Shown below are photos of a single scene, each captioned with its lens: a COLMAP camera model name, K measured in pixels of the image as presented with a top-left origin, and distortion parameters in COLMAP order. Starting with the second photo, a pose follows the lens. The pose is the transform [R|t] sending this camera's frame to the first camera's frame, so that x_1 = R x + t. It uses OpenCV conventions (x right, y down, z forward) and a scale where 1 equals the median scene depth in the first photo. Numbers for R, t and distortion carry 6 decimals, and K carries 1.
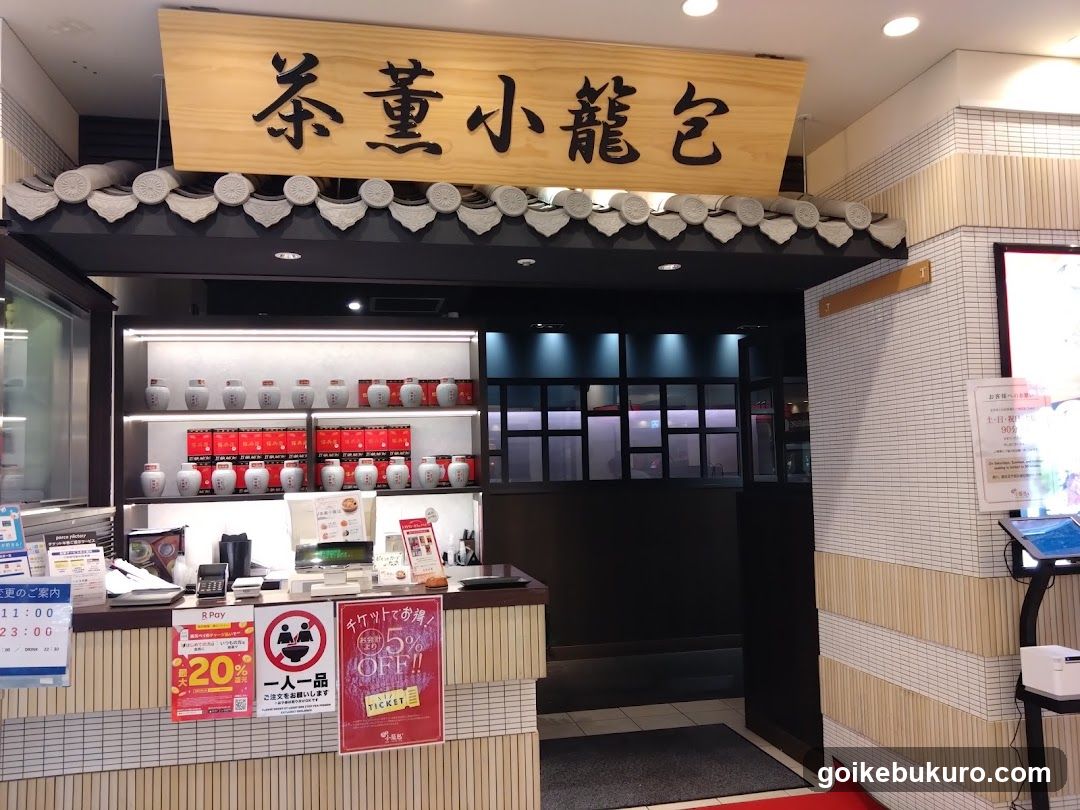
lens RADIAL K [[861.8, 0, 536.1], [0, 861.8, 411.1], [0, 0, 1]] dist [-0.008677, 0.002848]
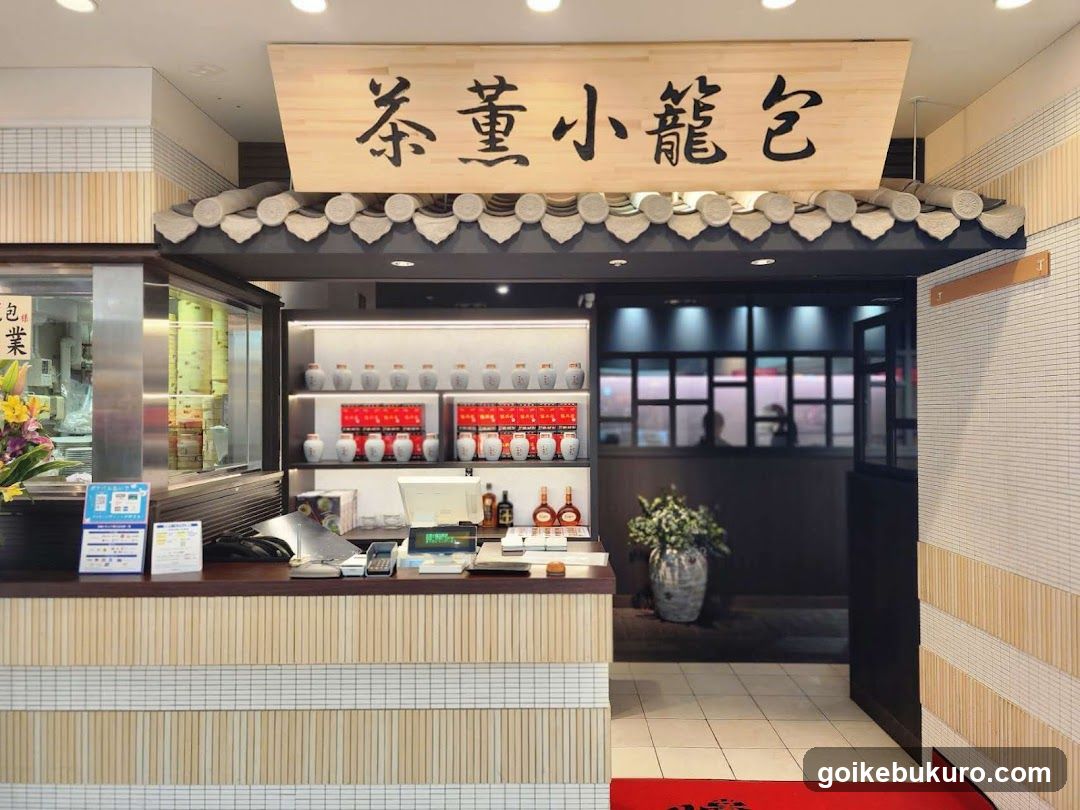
lens RADIAL K [[744.4, 0, 538.0], [0, 744.4, 410.9], [0, 0, 1]] dist [0.014775, -0.006299]
pose [[0.975817, 0.021000, -0.217576, 0.105008], [-0.006199, 0.997633, 0.068483, -0.059365], [0.218500, -0.065478, 0.973638, 0.090064]]
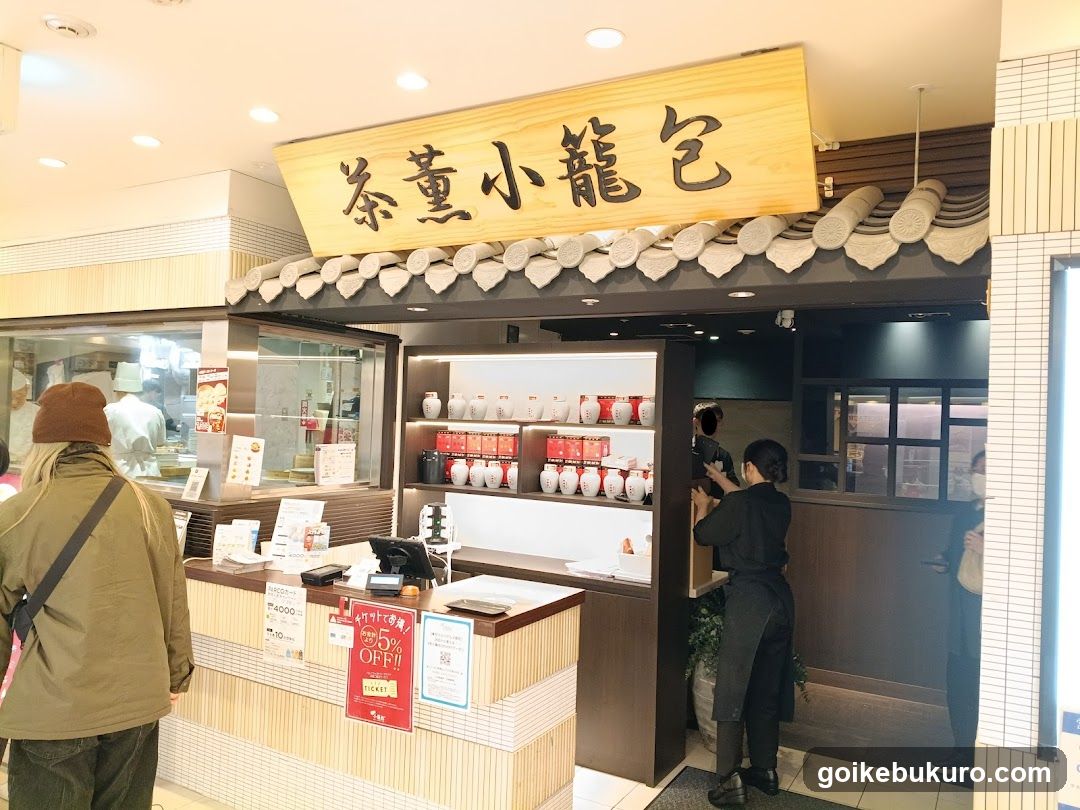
lens RADIAL K [[811.7, 0, 547.1], [0, 811.7, 401.9], [0, 0, 1]] dist [0.014620, -0.017419]
pose [[0.744268, 0.036265, -0.666896, 0.672117], [-0.009345, 0.998992, 0.043895, -0.107016], [0.667816, -0.026438, 0.743857, 0.271526]]
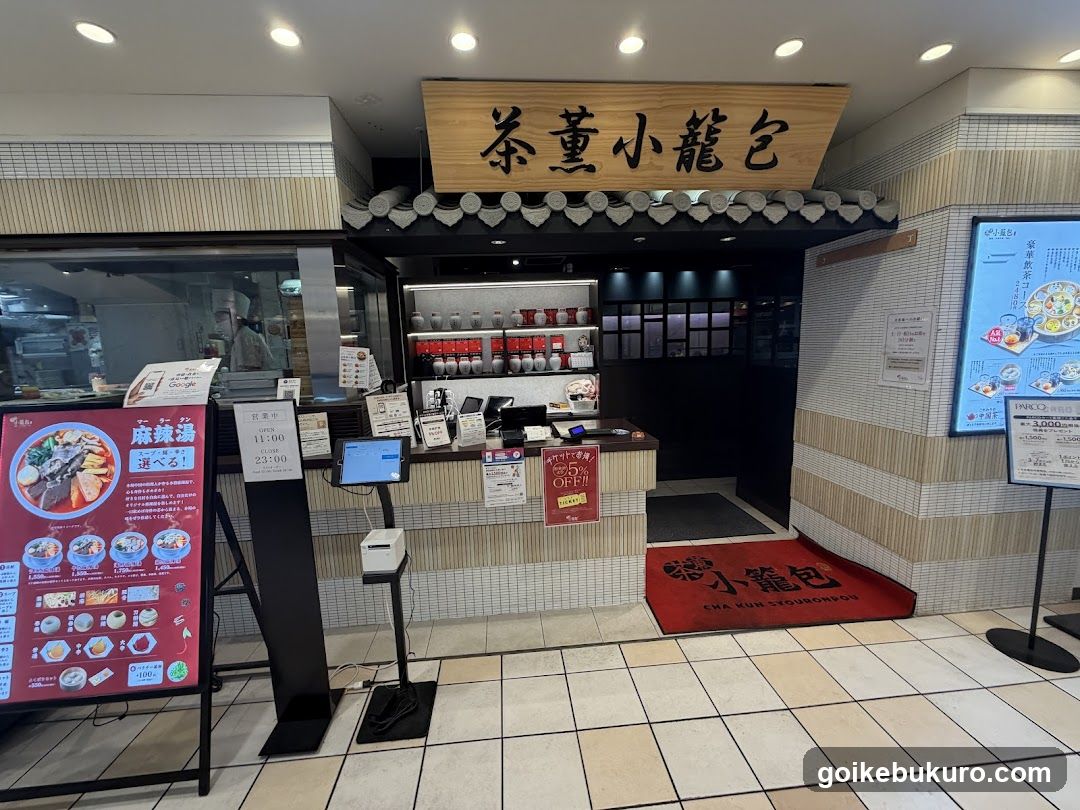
lens RADIAL K [[436.2, 0, 533.6], [0, 436.2, 405.5], [0, 0, 1]] dist [-0.002144, -0.000104]
pose [[0.992034, 0.009991, -0.125571, -0.116736], [0.017684, 0.975932, 0.217356, -0.055790], [0.124721, -0.217845, 0.967982, 0.117515]]
